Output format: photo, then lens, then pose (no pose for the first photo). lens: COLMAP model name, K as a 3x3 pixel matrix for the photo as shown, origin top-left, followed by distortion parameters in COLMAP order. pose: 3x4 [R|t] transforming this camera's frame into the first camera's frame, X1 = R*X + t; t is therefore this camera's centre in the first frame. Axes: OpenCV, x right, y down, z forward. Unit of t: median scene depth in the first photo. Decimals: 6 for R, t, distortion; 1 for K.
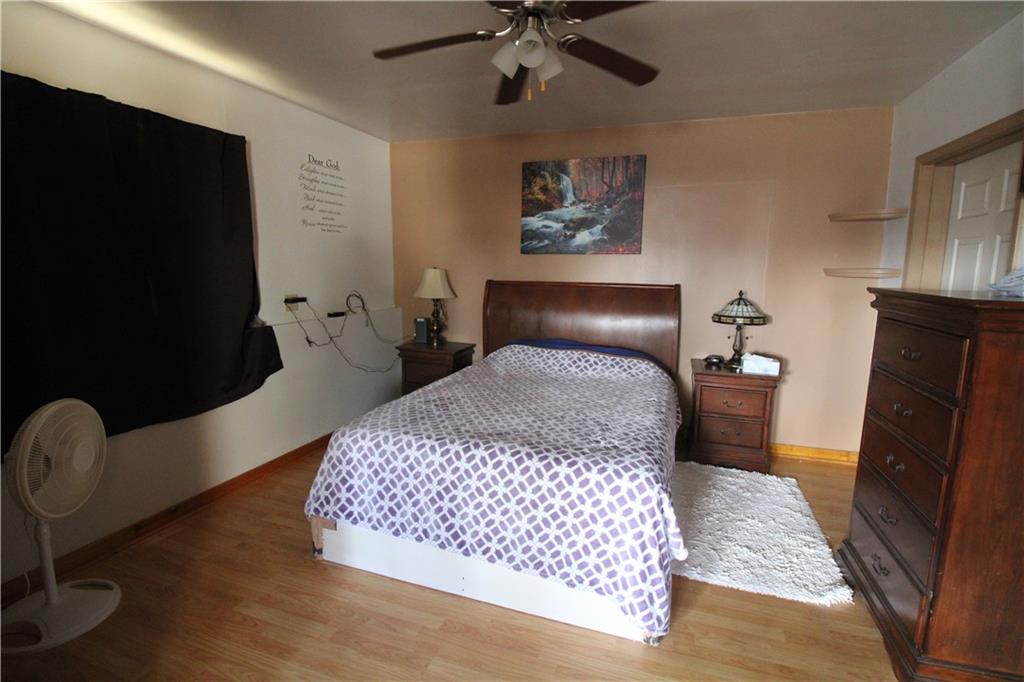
lens RADIAL K [[495.7, 0, 515.2], [0, 495.7, 333.1], [0, 0, 1]] dist [0.008424, -0.011907]
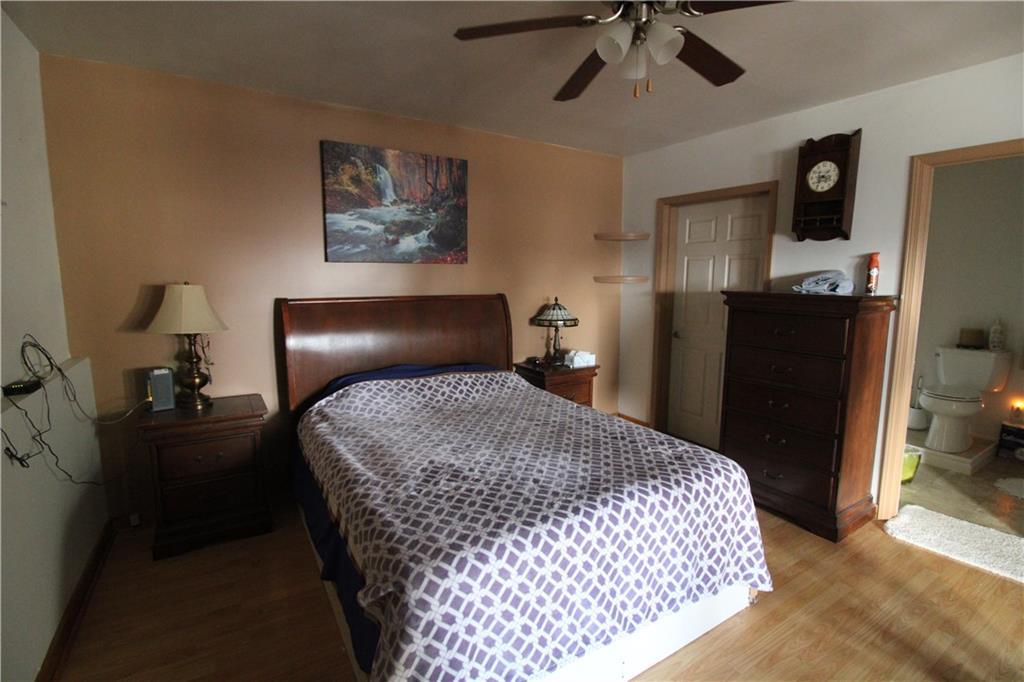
lens RADIAL K [[495.7, 0, 515.2], [0, 495.7, 333.1], [0, 0, 1]] dist [0.008424, -0.011907]
pose [[0.598794, -0.103947, 0.794129, -0.456709], [0.113324, 0.992562, 0.044472, -0.057829], [-0.792845, 0.063364, 0.606120, 0.350888]]
